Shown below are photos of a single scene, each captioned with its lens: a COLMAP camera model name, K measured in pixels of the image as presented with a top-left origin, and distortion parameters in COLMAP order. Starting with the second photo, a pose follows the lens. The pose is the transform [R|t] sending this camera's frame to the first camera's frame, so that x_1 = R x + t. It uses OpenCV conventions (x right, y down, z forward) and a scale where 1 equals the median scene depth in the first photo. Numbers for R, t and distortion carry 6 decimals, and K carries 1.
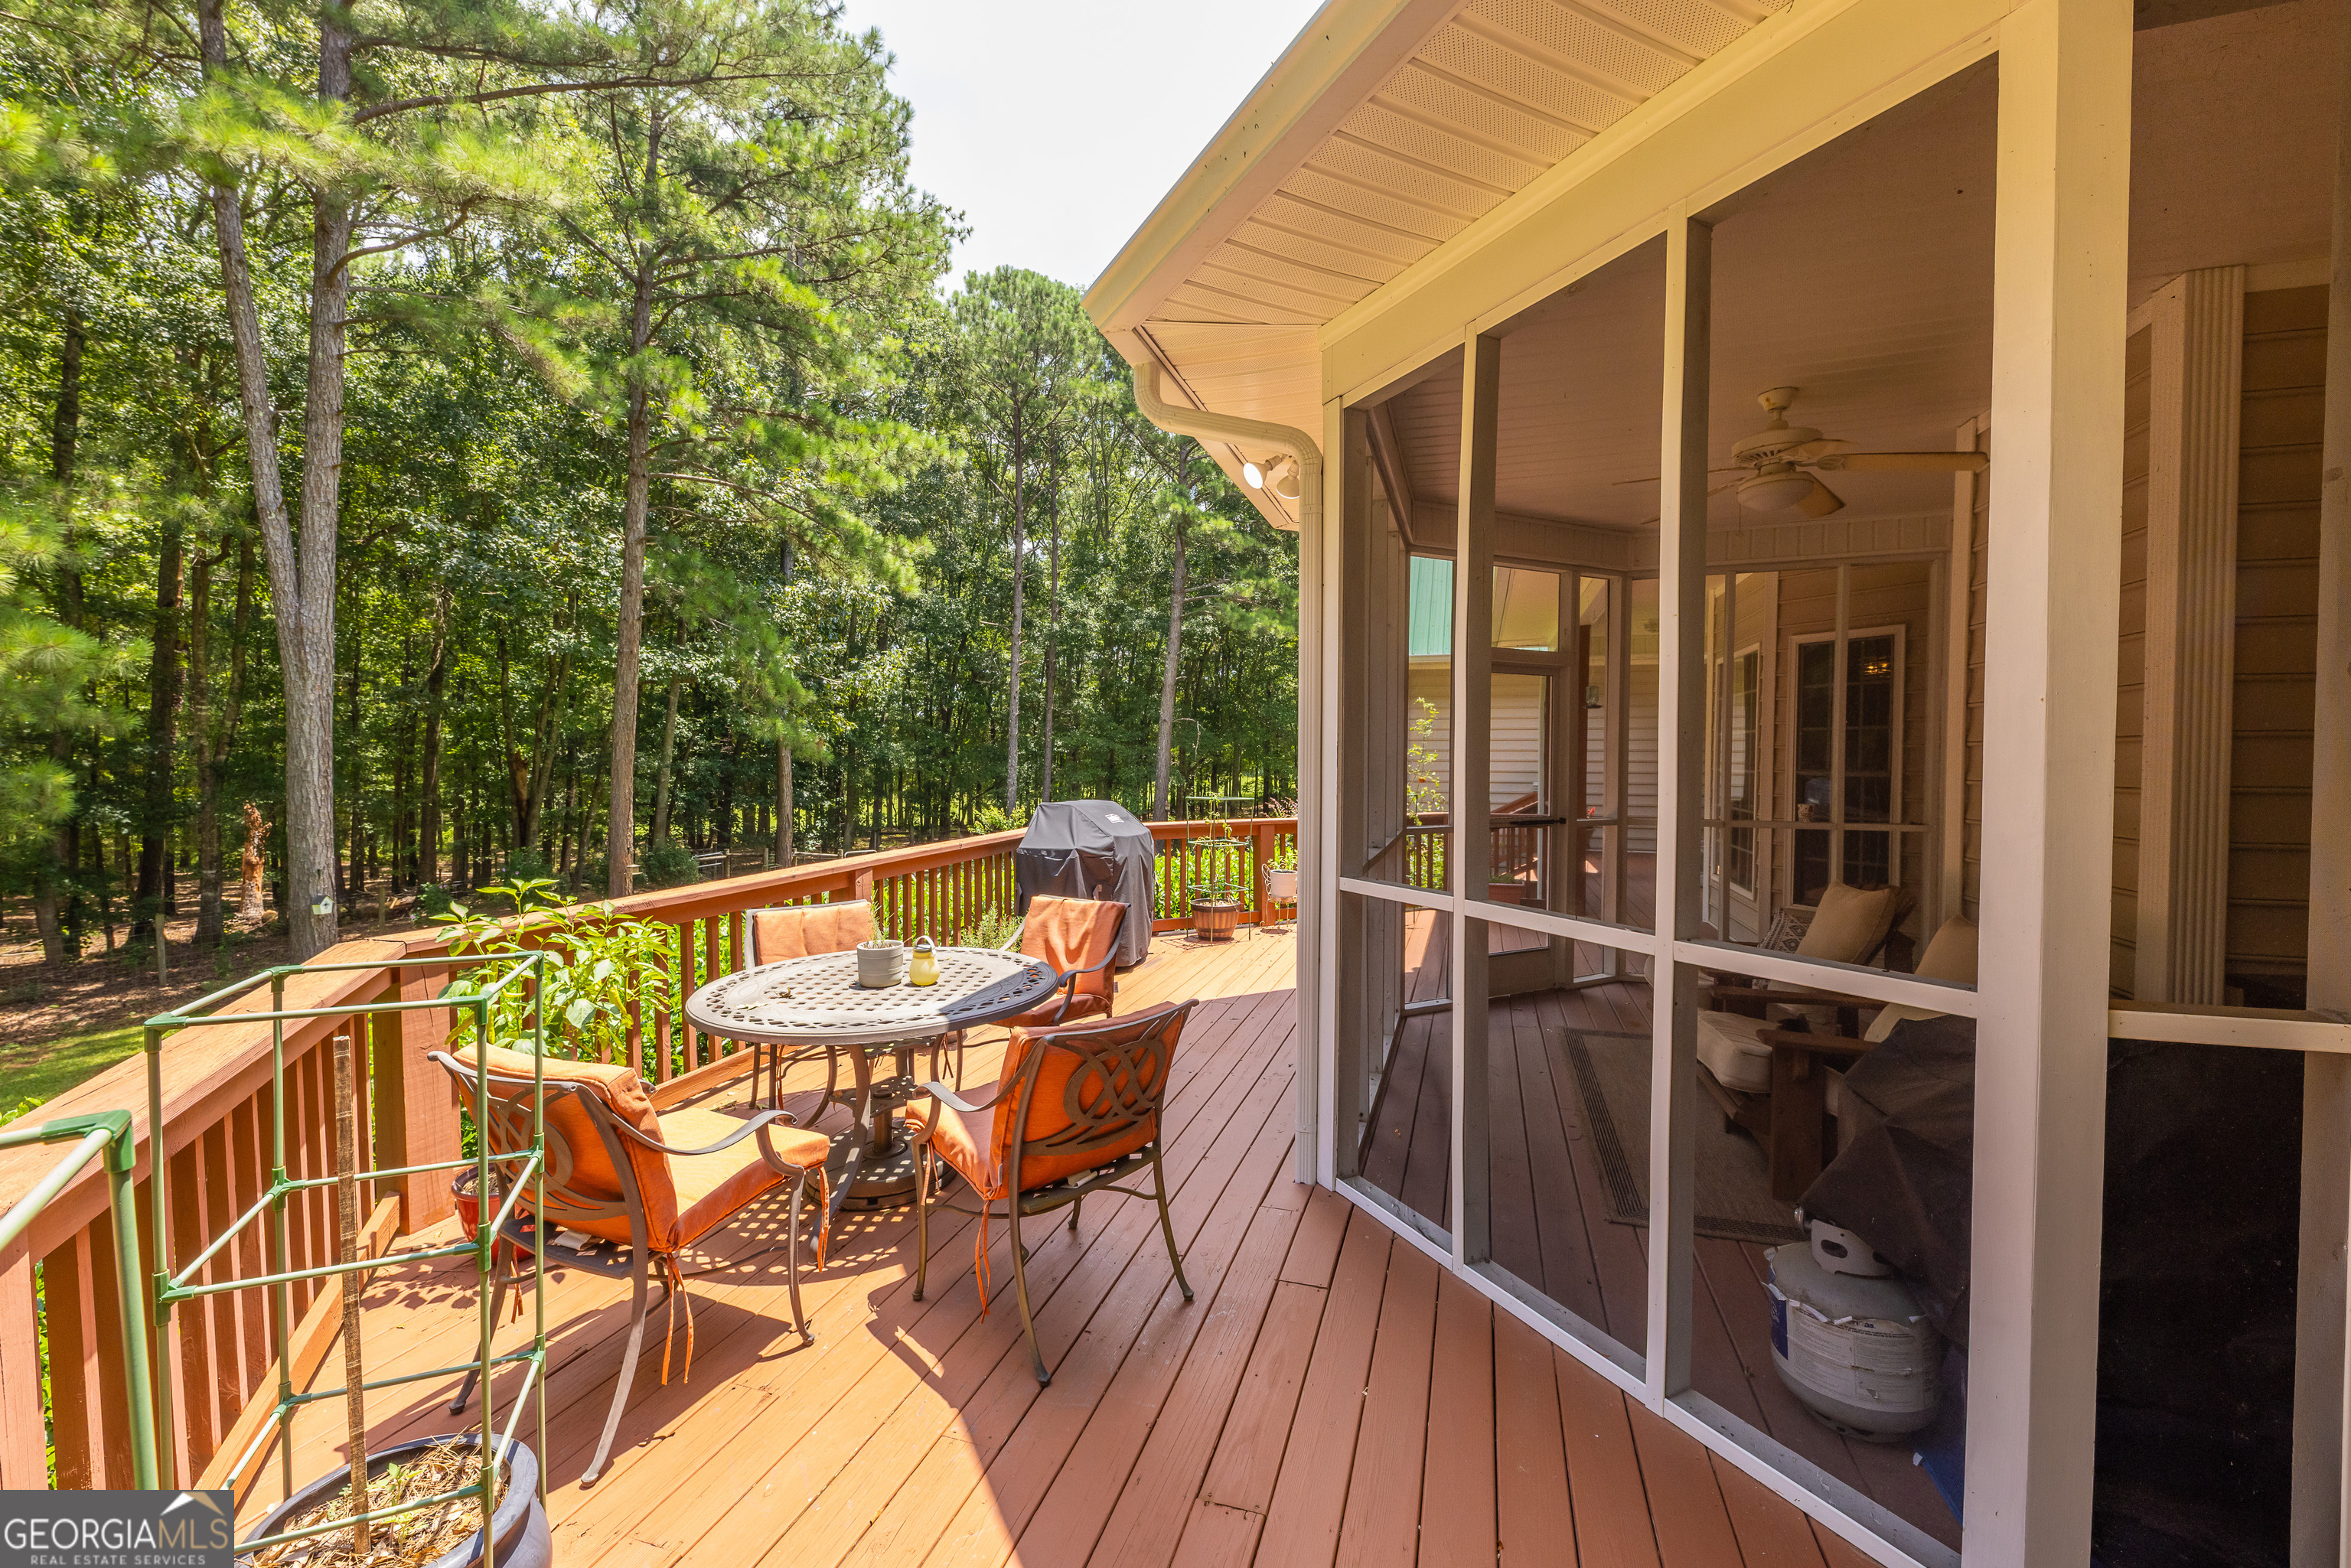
lens RADIAL K [[954.9, 0, 1176.5], [0, 954.9, 785.6], [0, 0, 1]] dist [-0.000586, 0.000089]
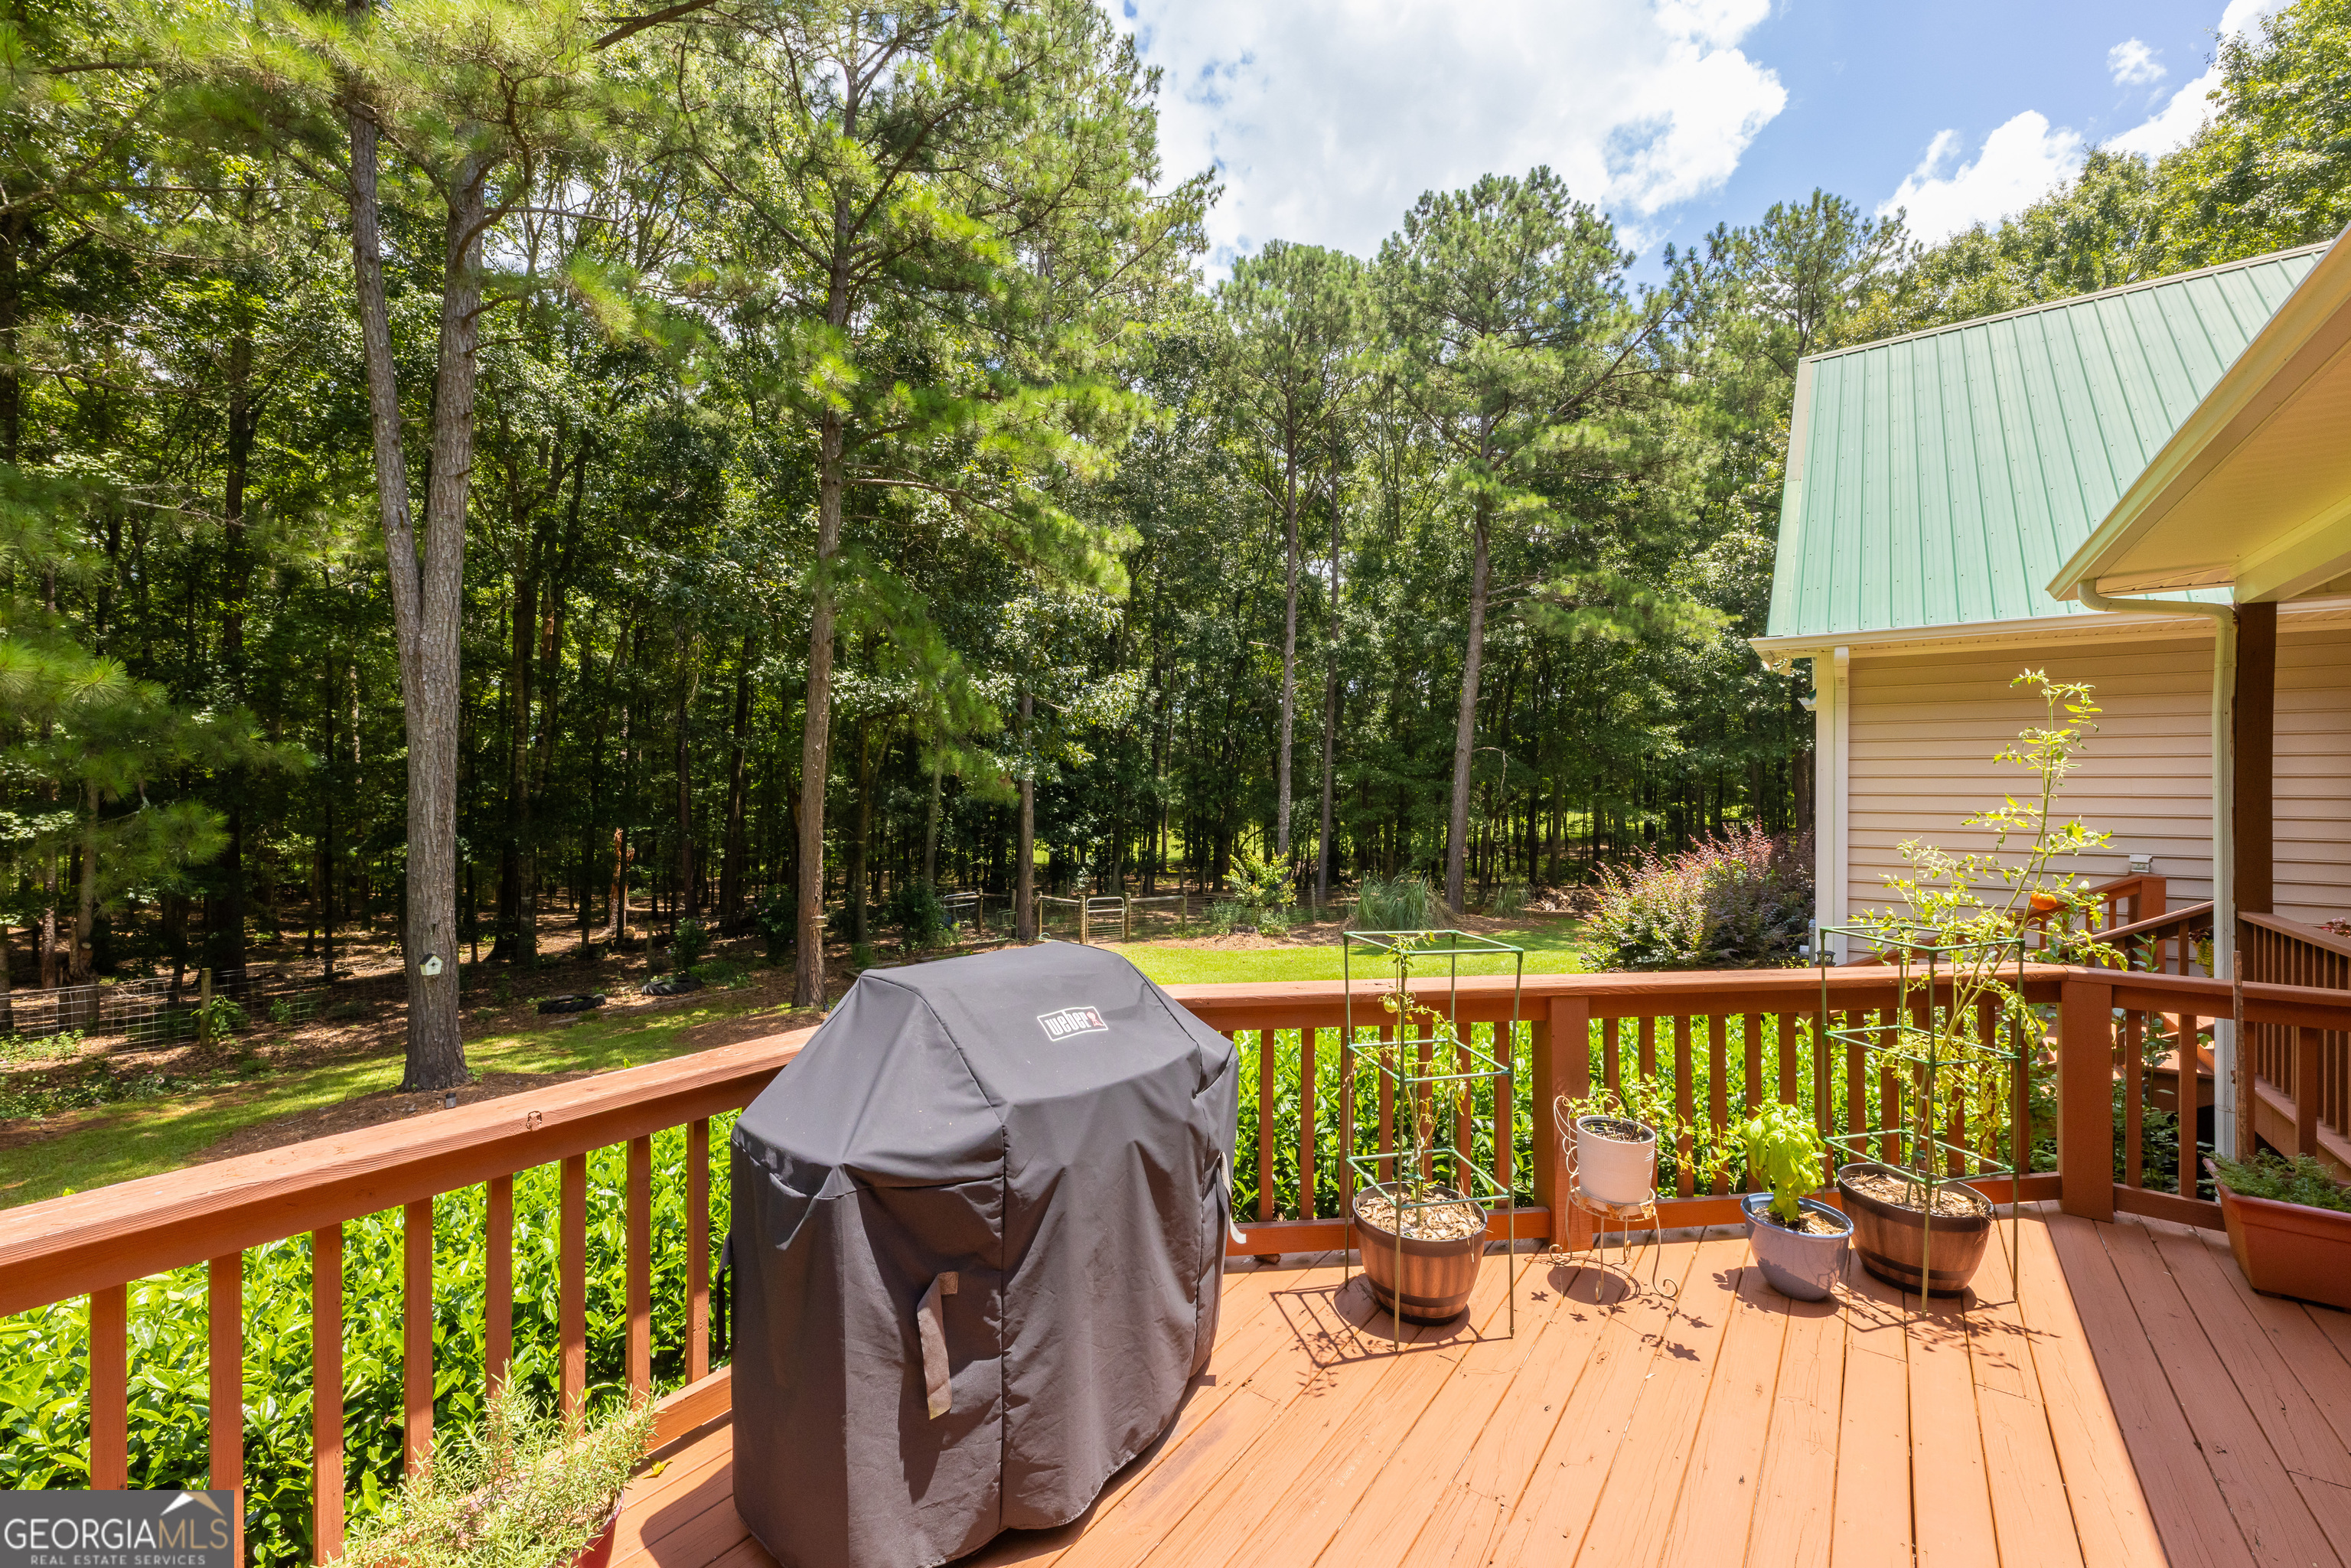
lens RADIAL K [[954.9, 0, 1173.7], [0, 954.9, 781.9], [0, 0, 1]] dist [-0.000586, 0.000089]
pose [[0.947728, 0.002036, -0.319074, 0.016475], [-0.013965, 0.999286, -0.035103, -0.008366], [0.318775, 0.037724, 0.947079, 0.142014]]
